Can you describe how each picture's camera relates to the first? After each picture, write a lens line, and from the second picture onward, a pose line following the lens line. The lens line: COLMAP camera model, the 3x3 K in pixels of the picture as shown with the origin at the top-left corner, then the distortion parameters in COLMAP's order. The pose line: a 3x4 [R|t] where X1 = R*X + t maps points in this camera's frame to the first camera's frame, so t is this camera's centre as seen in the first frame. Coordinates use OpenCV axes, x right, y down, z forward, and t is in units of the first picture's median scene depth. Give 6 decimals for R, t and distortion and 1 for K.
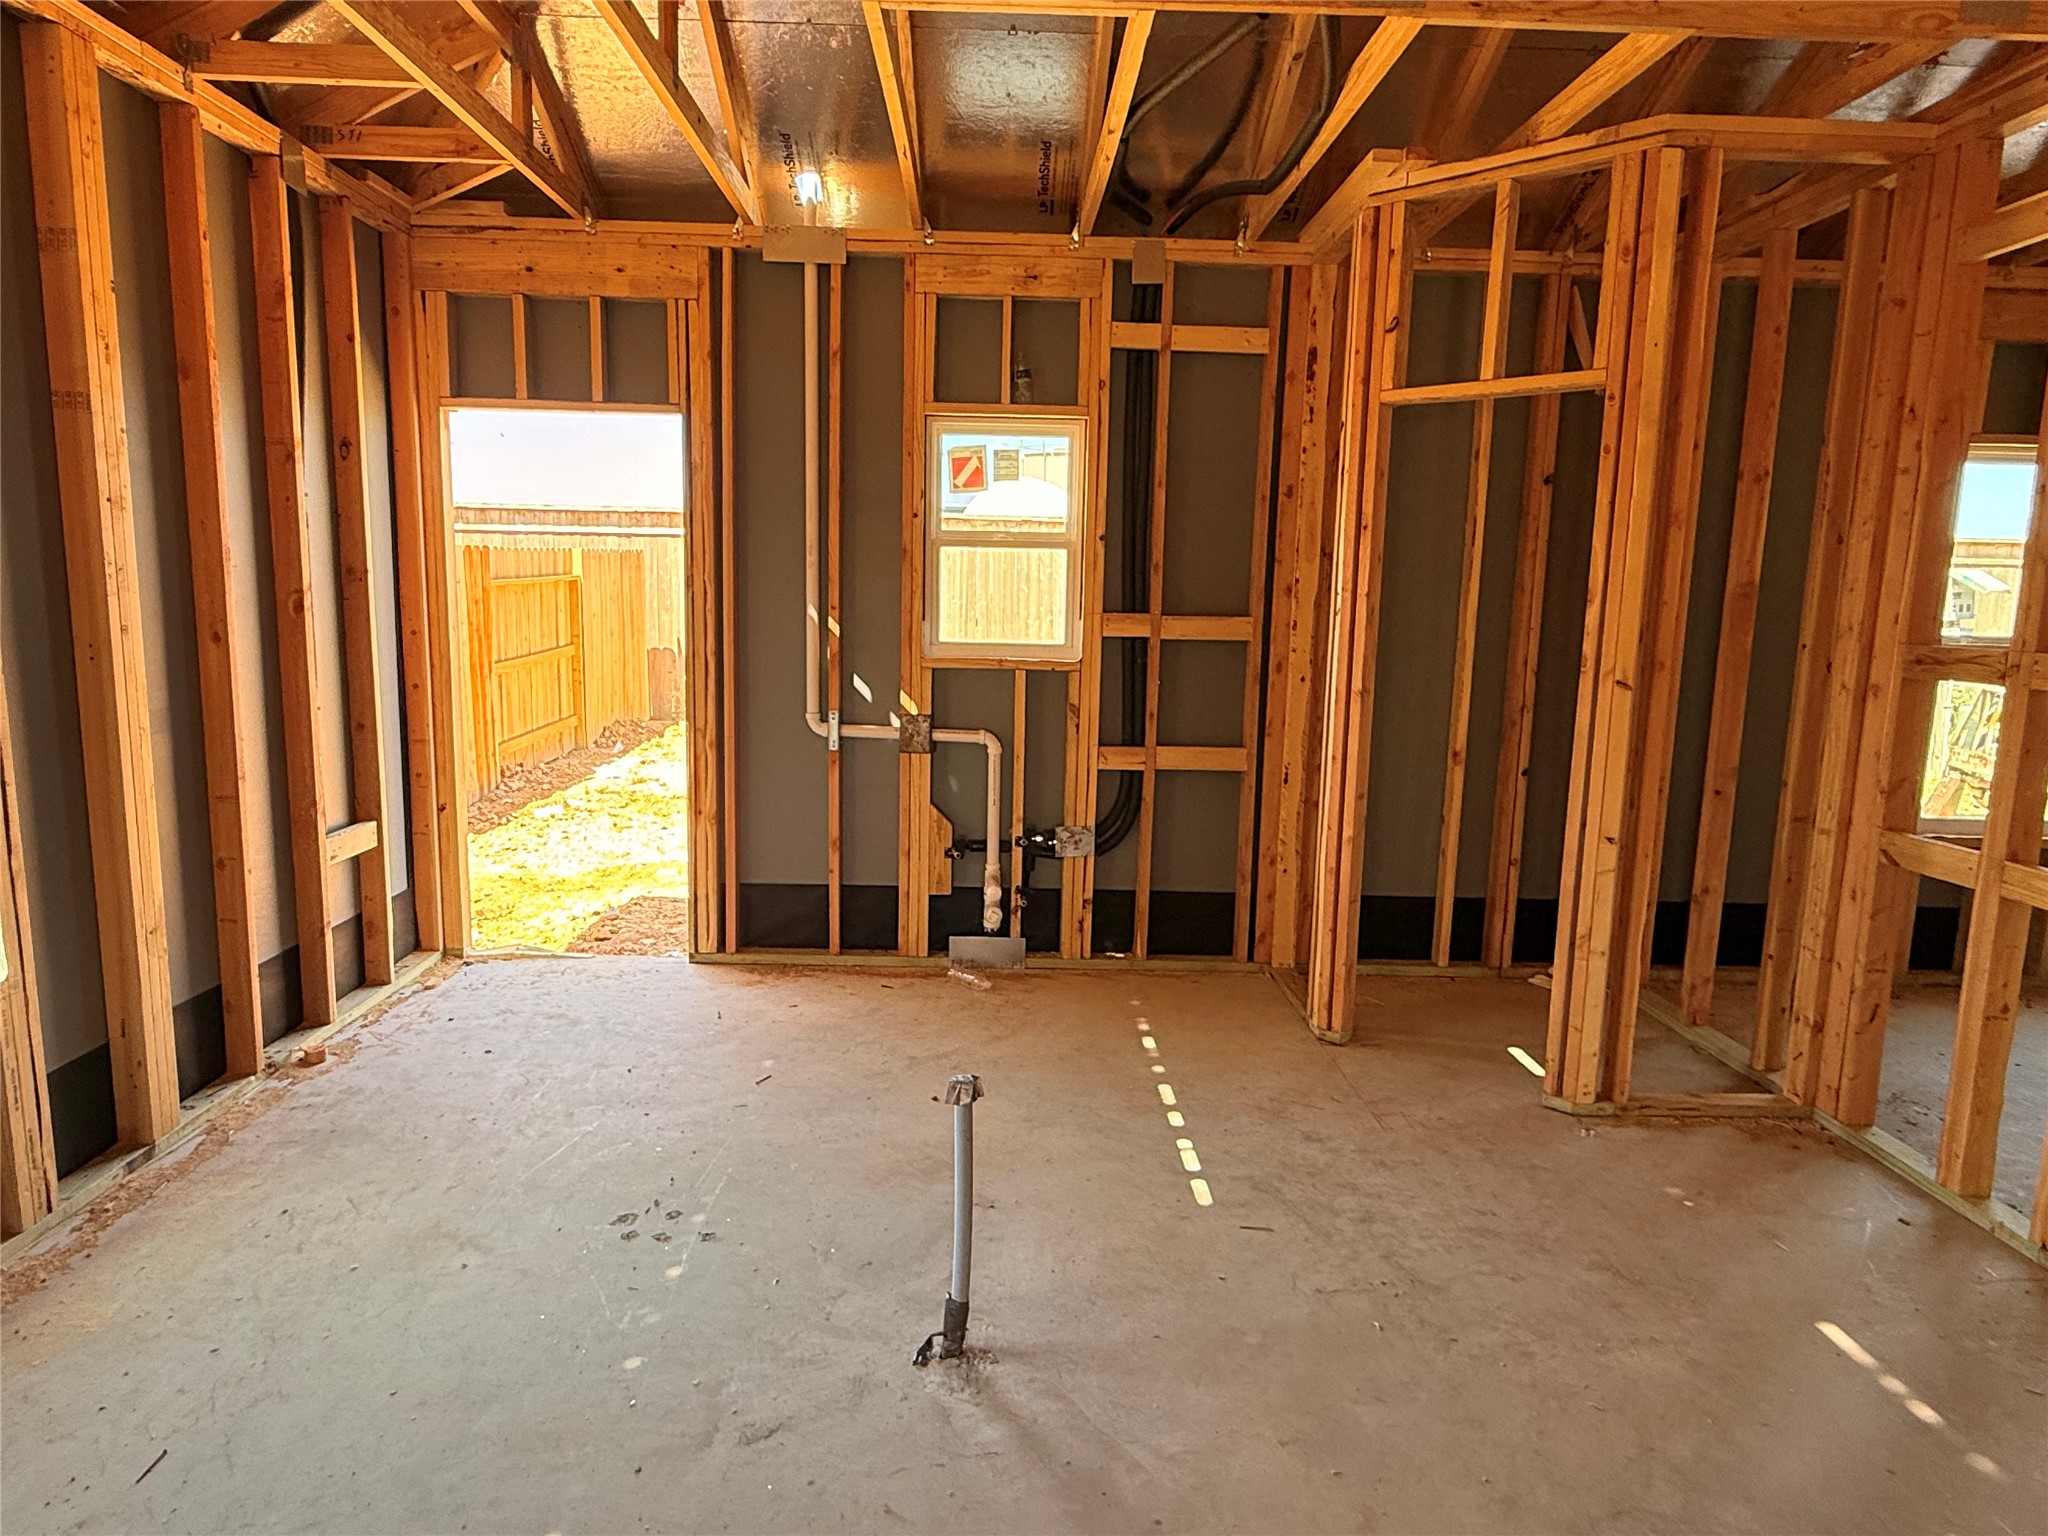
lens RADIAL K [[1236.3, 0, 1008.9], [0, 1236.3, 774.9], [0, 0, 1]] dist [0.000455, -0.000185]
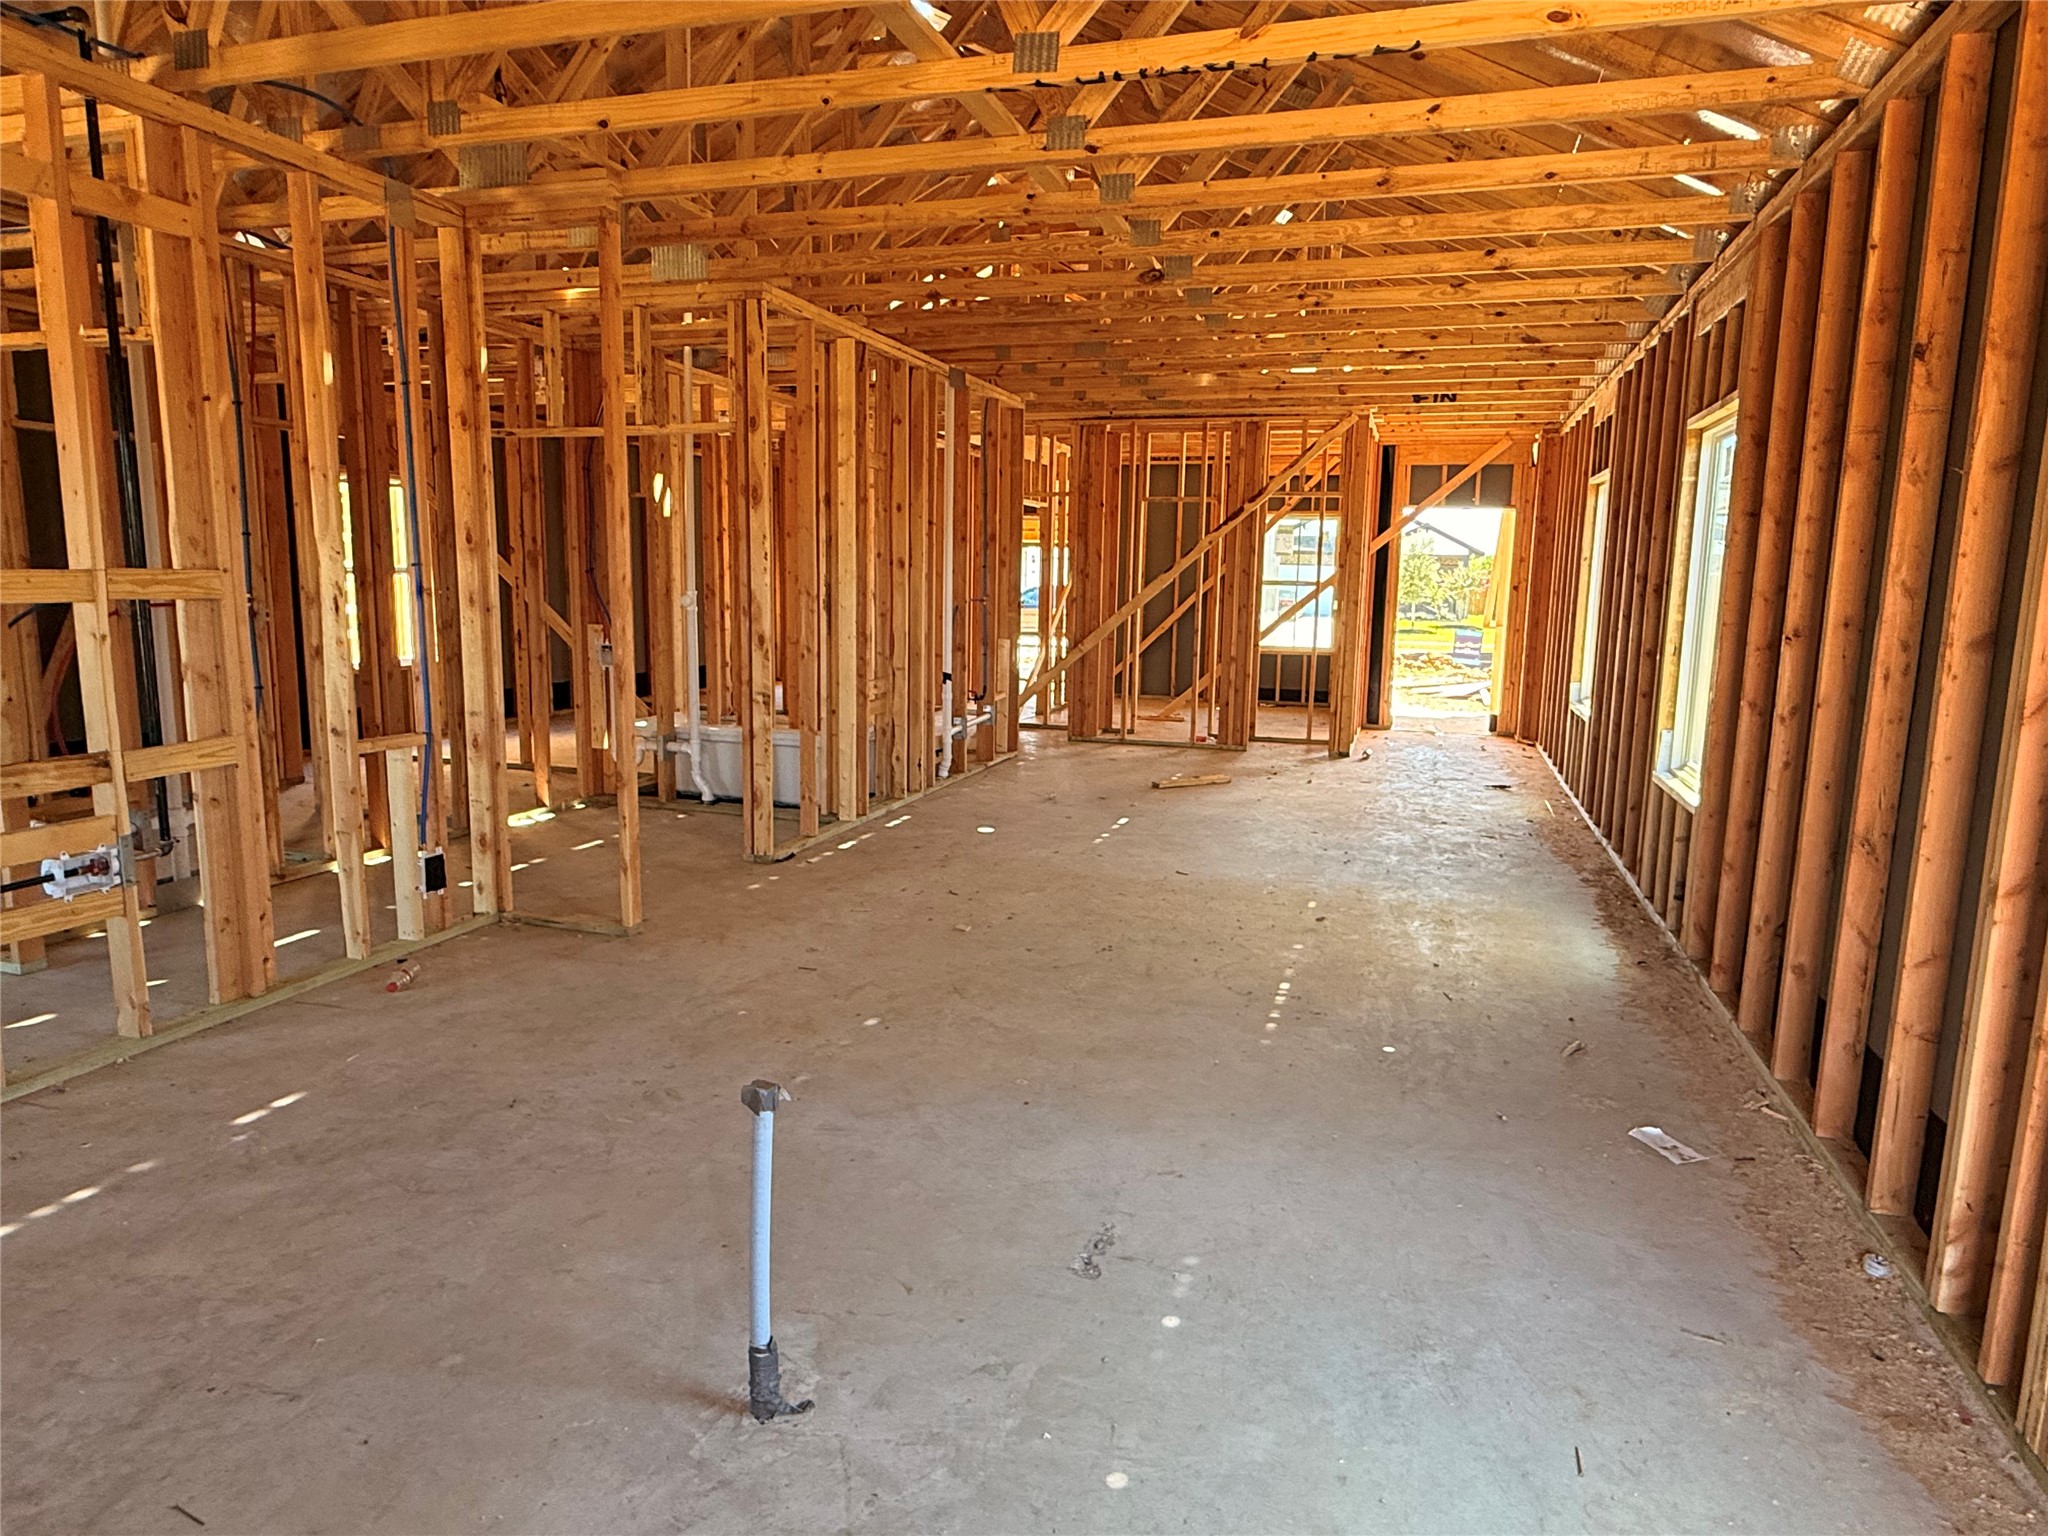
lens RADIAL K [[1236.3, 0, 1027.4], [0, 1236.3, 772.3], [0, 0, 1]] dist [0.000455, -0.000185]
pose [[-0.946951, -0.092647, 0.307736, -0.246451], [0.008286, 0.950189, 0.311563, -0.129300], [-0.321273, 0.297585, -0.899015, 0.872530]]
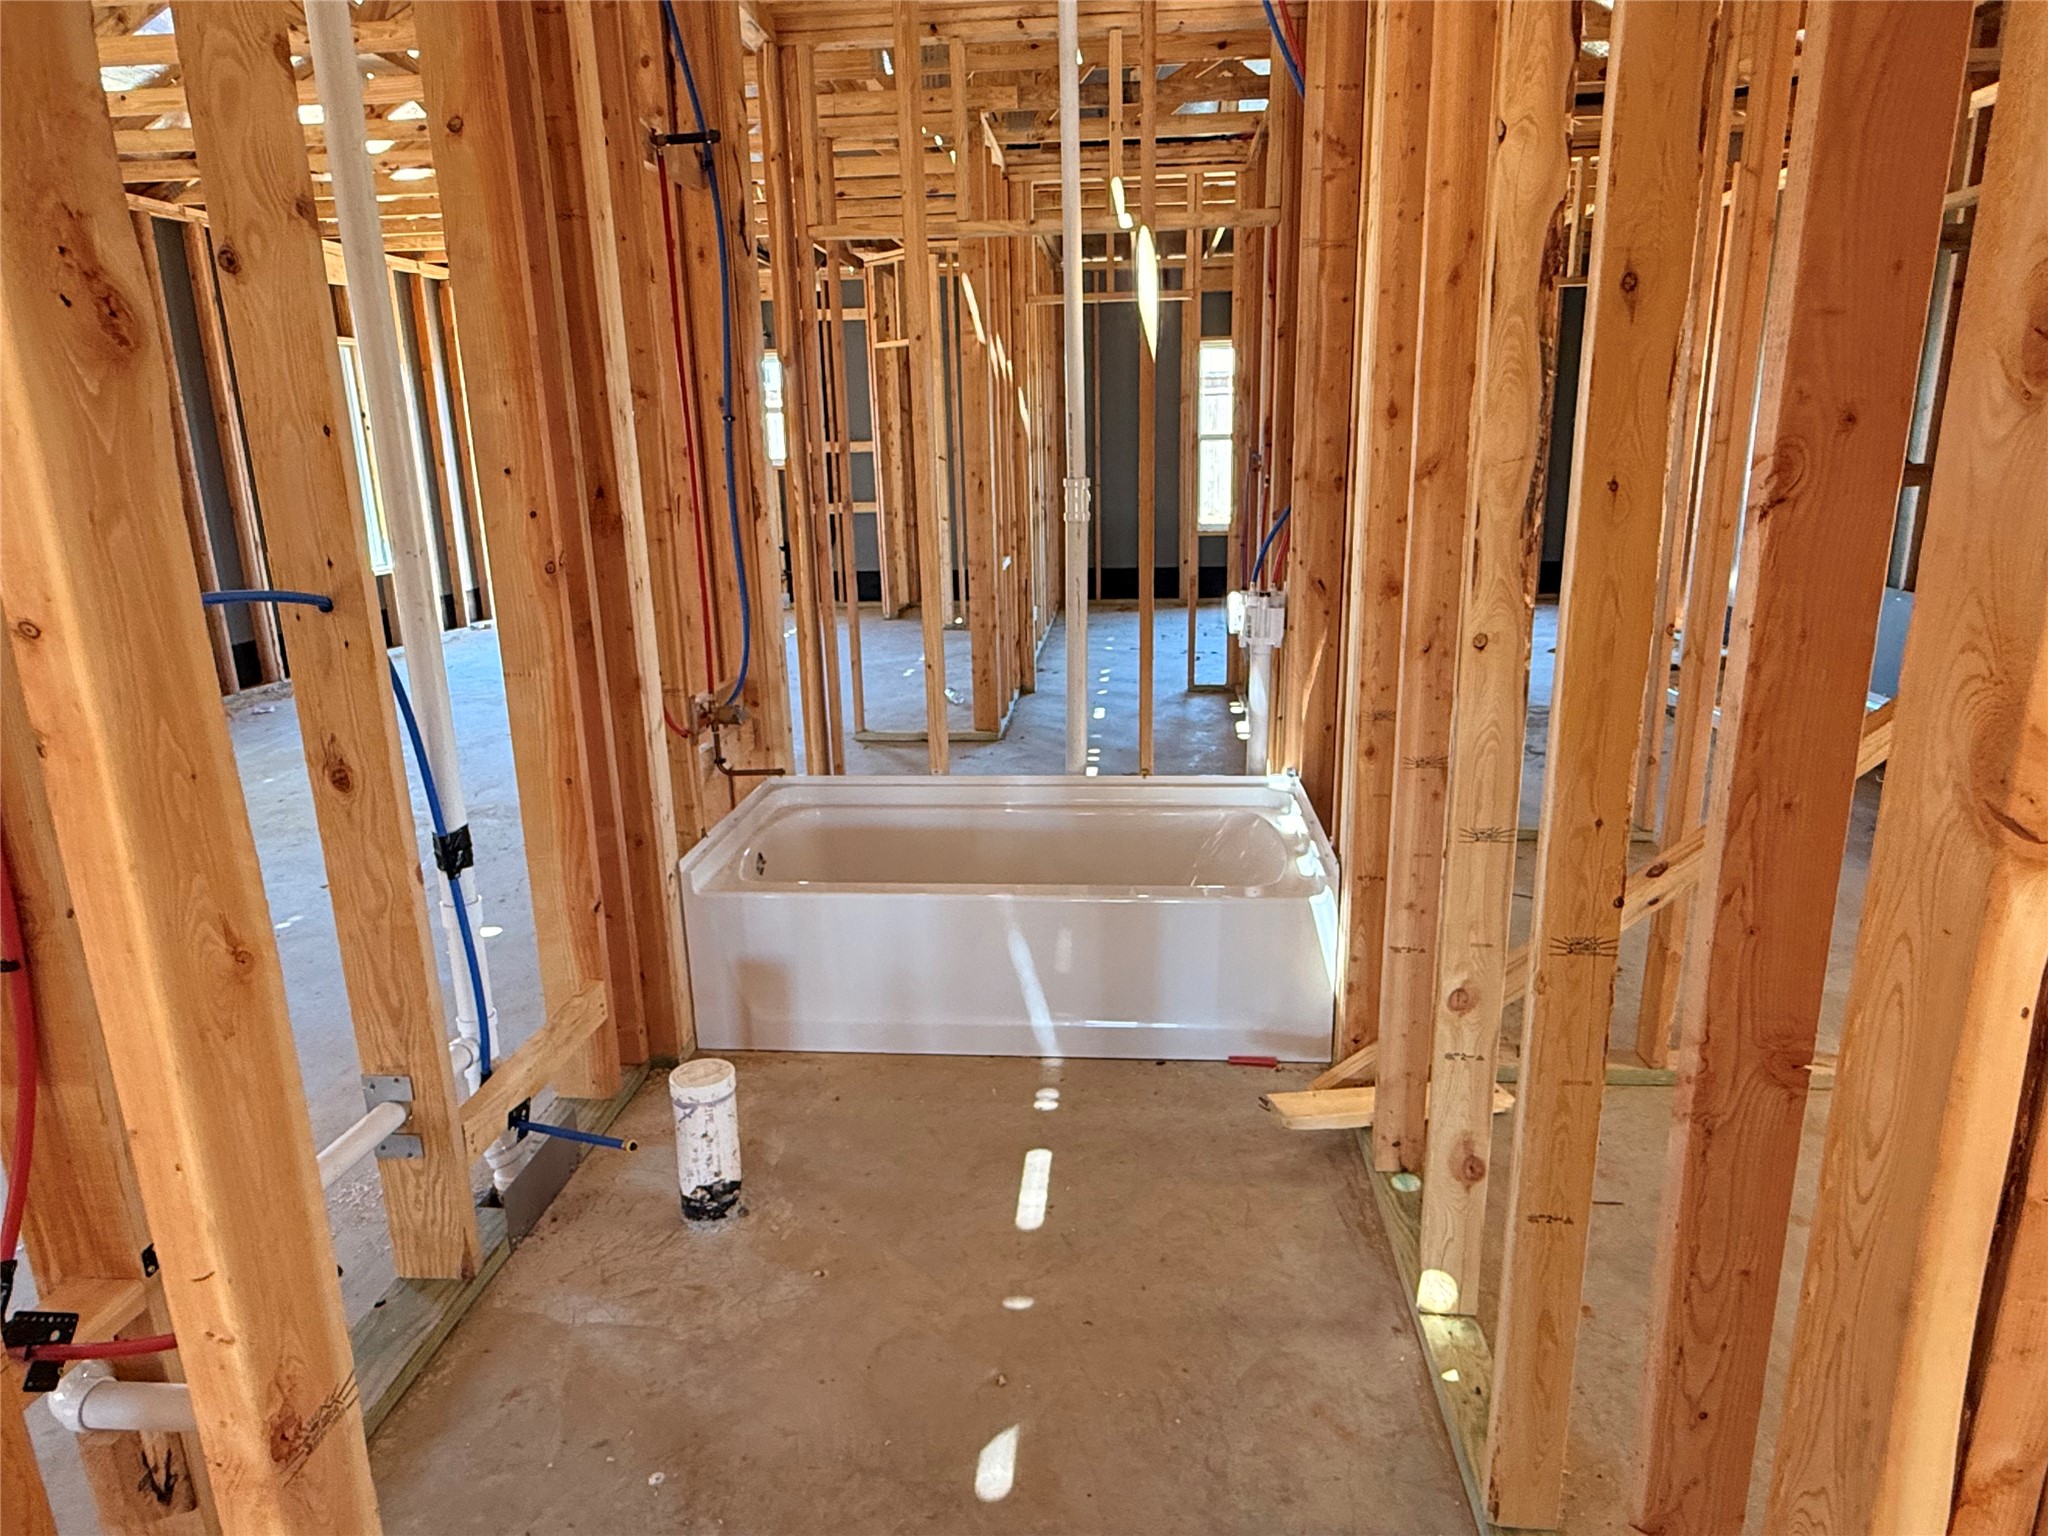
lens RADIAL K [[1236.3, 0, 1017.3], [0, 1236.3, 768.2], [0, 0, 1]] dist [0.000455, -0.000185]
pose [[0.992810, -0.016990, -0.118490, 0.736324], [0.029515, 0.994059, 0.104764, 0.241528], [0.116006, -0.107508, 0.987413, -1.278433]]
